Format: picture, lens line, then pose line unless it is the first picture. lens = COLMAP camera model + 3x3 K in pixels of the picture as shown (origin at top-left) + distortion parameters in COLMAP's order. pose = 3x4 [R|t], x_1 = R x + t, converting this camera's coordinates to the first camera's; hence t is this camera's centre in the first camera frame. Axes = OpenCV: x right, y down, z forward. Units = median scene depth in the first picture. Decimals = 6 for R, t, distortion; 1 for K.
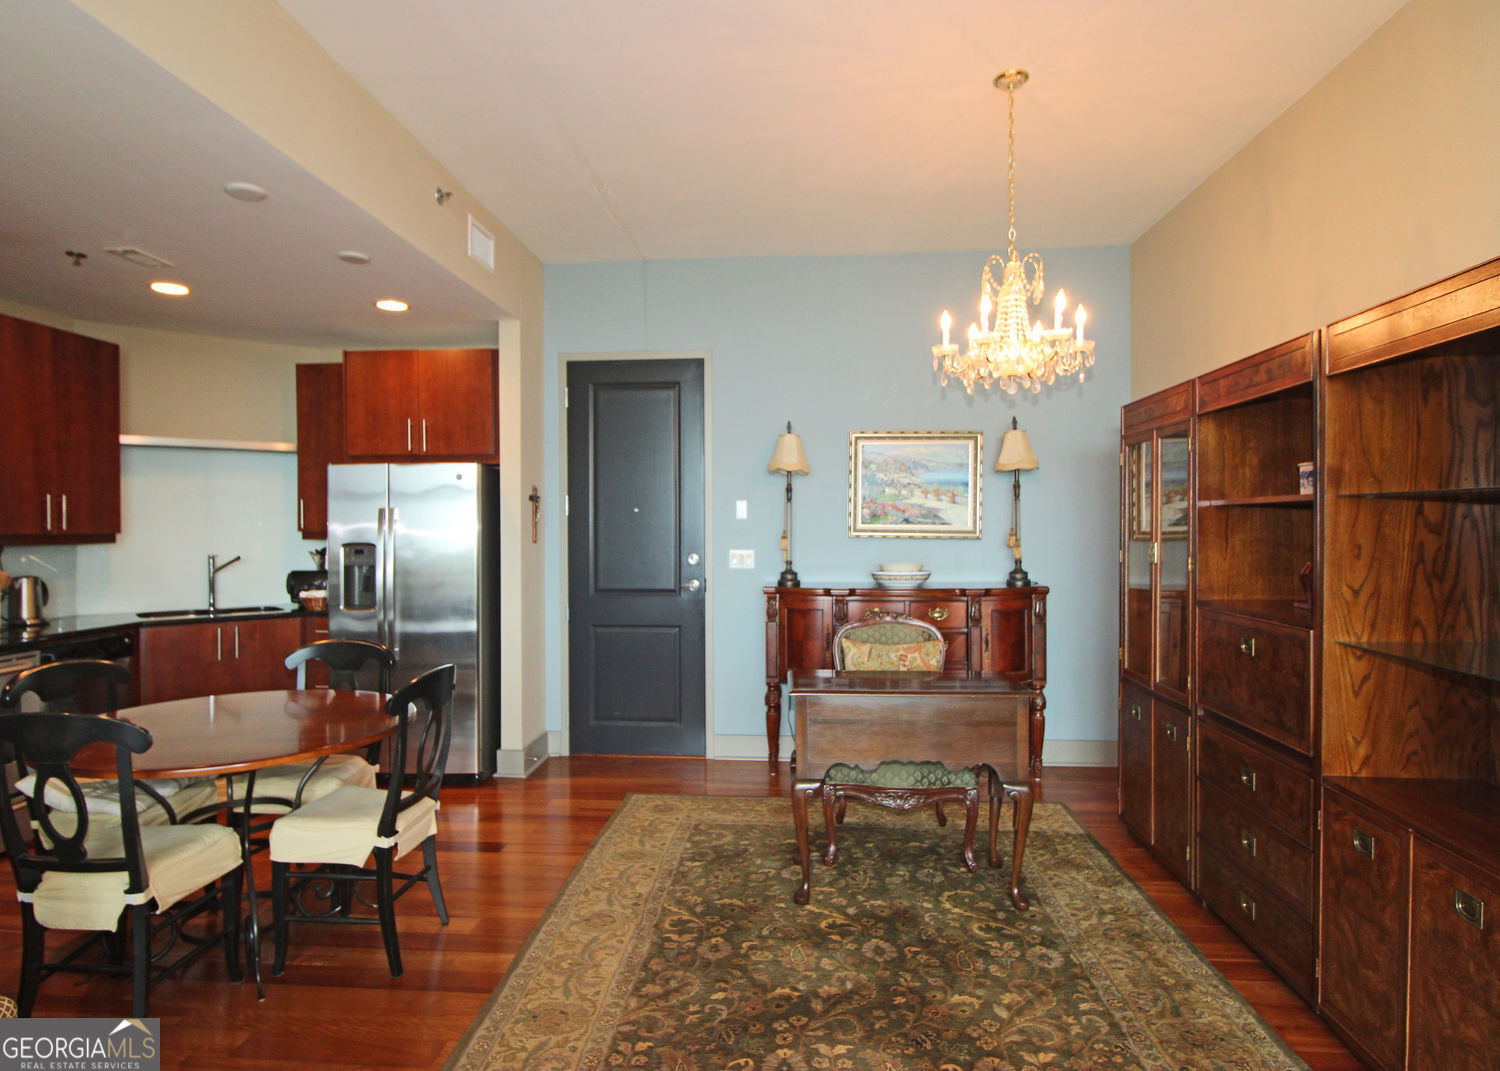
lens RADIAL K [[858.2, 0, 750.0], [0, 858.2, 535.5], [0, 0, 1]] dist [-0.000555, -0.012480]
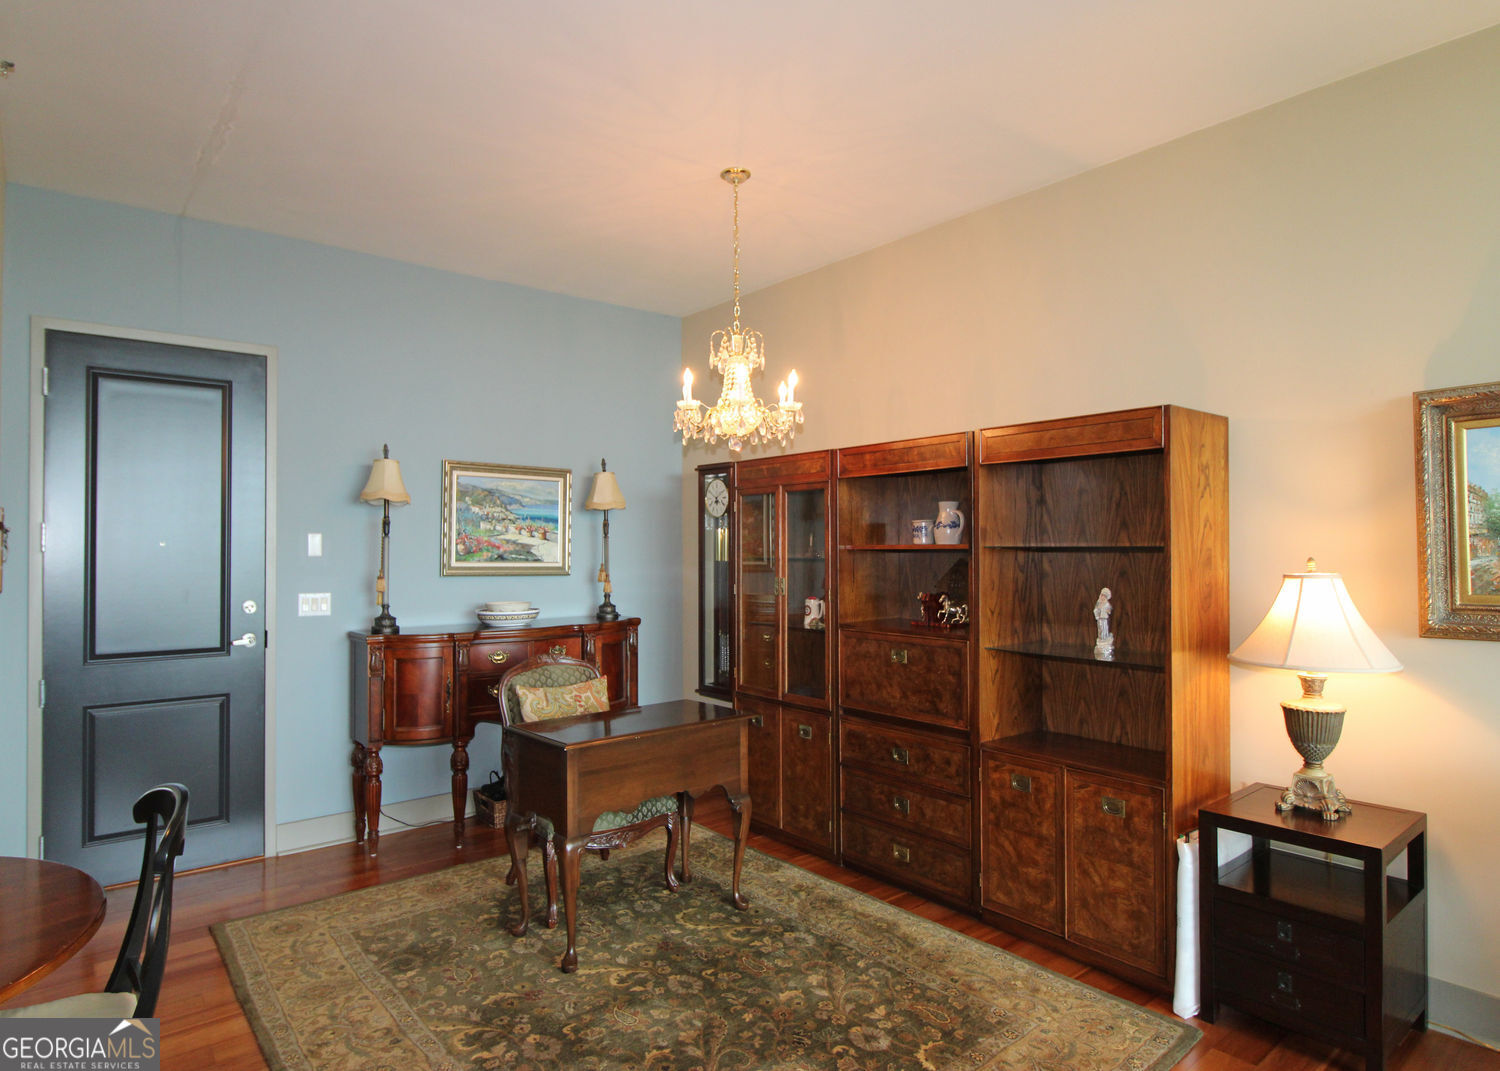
lens RADIAL K [[858.2, 0, 750.0], [0, 858.2, 535.5], [0, 0, 1]] dist [-0.000555, -0.012480]
pose [[0.713349, 0.013203, 0.700684, -0.465299], [0.007038, 0.999637, -0.026002, -0.023243], [-0.700773, 0.023480, 0.712997, 0.180018]]
